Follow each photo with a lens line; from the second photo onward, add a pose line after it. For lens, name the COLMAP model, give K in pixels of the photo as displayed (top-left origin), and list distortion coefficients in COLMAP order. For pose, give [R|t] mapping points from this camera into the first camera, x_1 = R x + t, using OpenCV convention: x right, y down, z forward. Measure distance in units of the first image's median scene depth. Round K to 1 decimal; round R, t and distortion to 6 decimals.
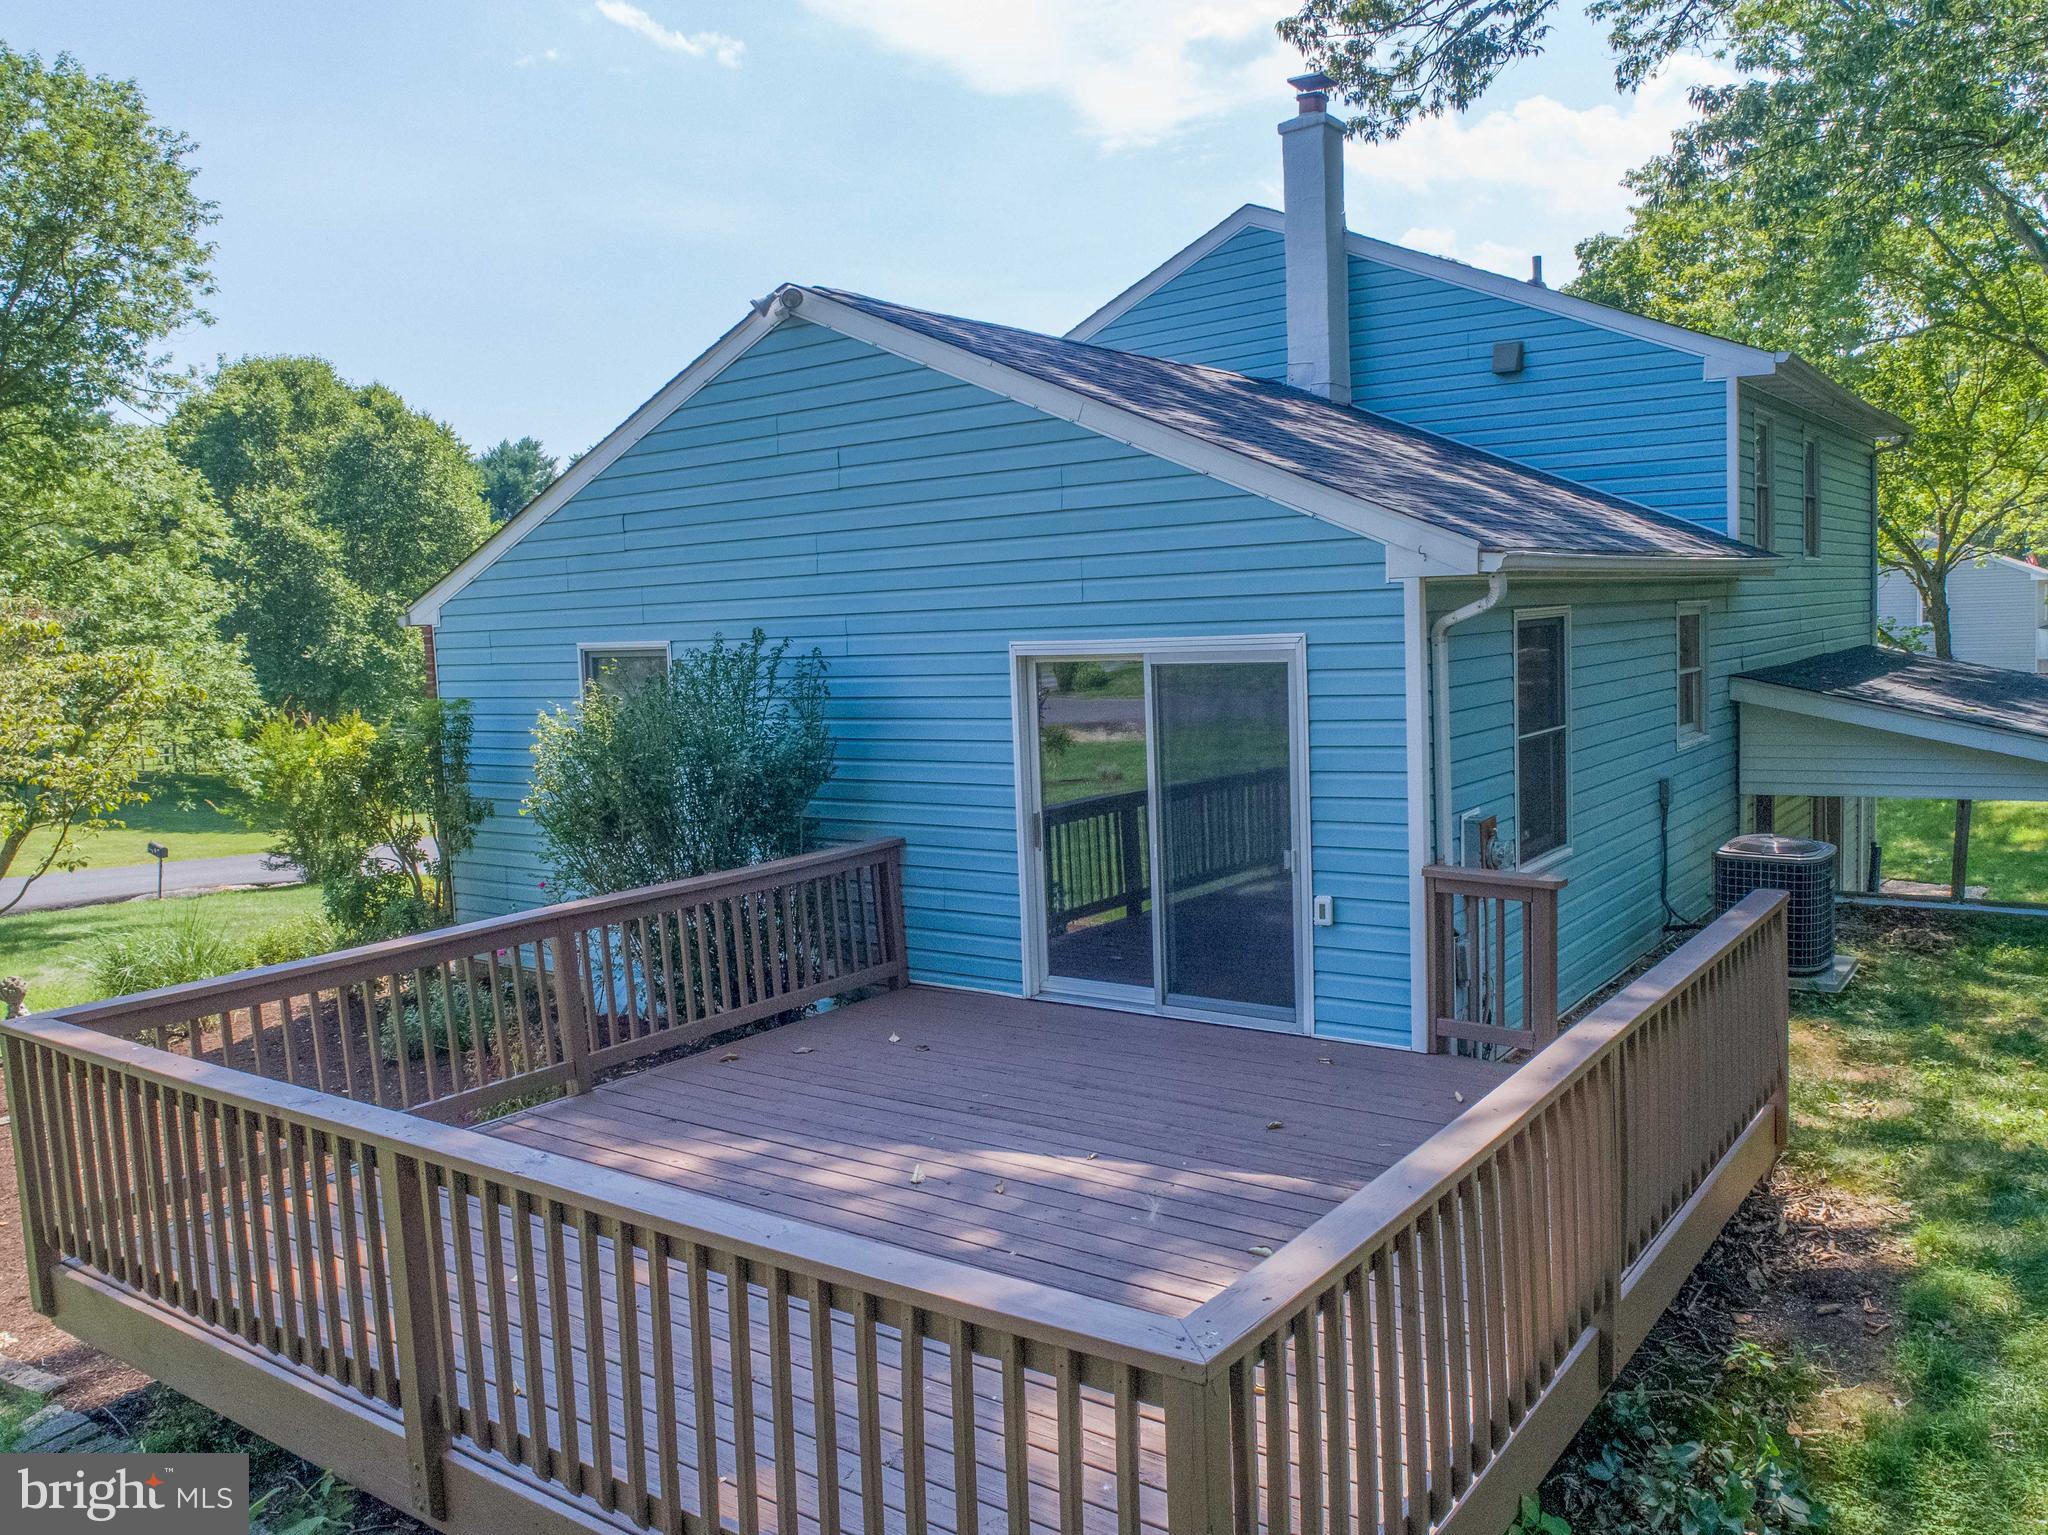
lens RADIAL K [[1595.6, 0, 1024.0], [0, 1595.6, 767.5], [0, 0, 1]] dist [-0.014138, 0.000026]
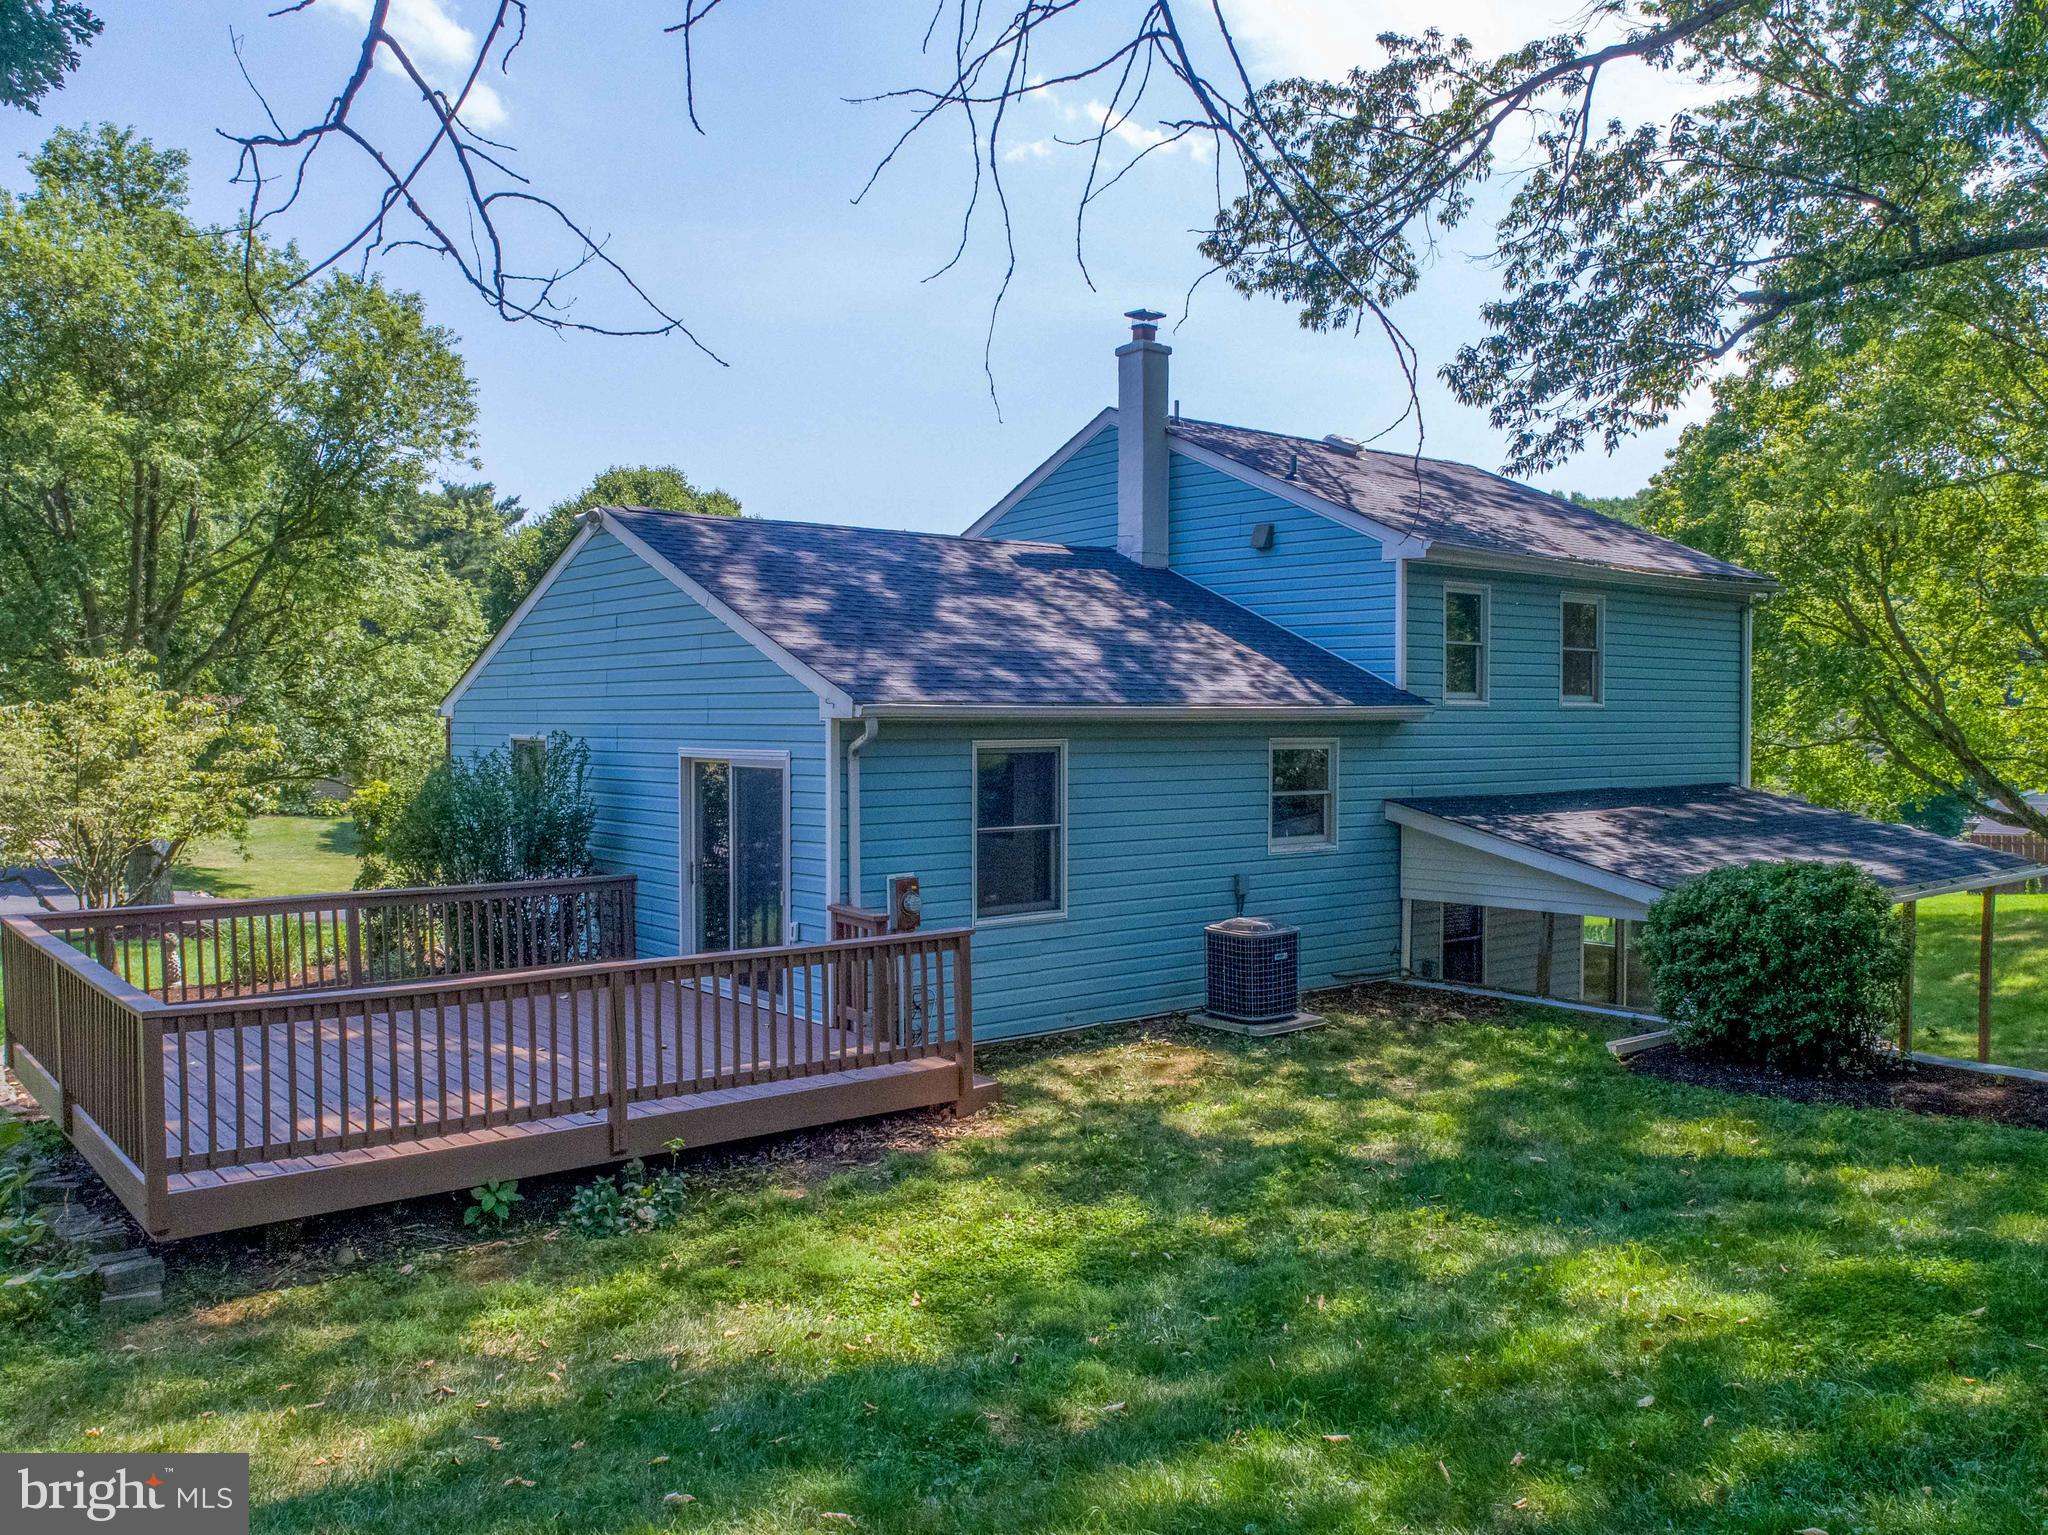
lens RADIAL K [[1672.4, 0, 1024.0], [0, 1672.4, 767.5], [0, 0, 1]] dist [0.006735, 0.003481]
pose [[0.963864, 0.048587, -0.261928, 0.677697], [-0.063733, 0.996732, -0.049641, -0.001366], [0.258660, 0.064541, 0.963810, -0.419401]]
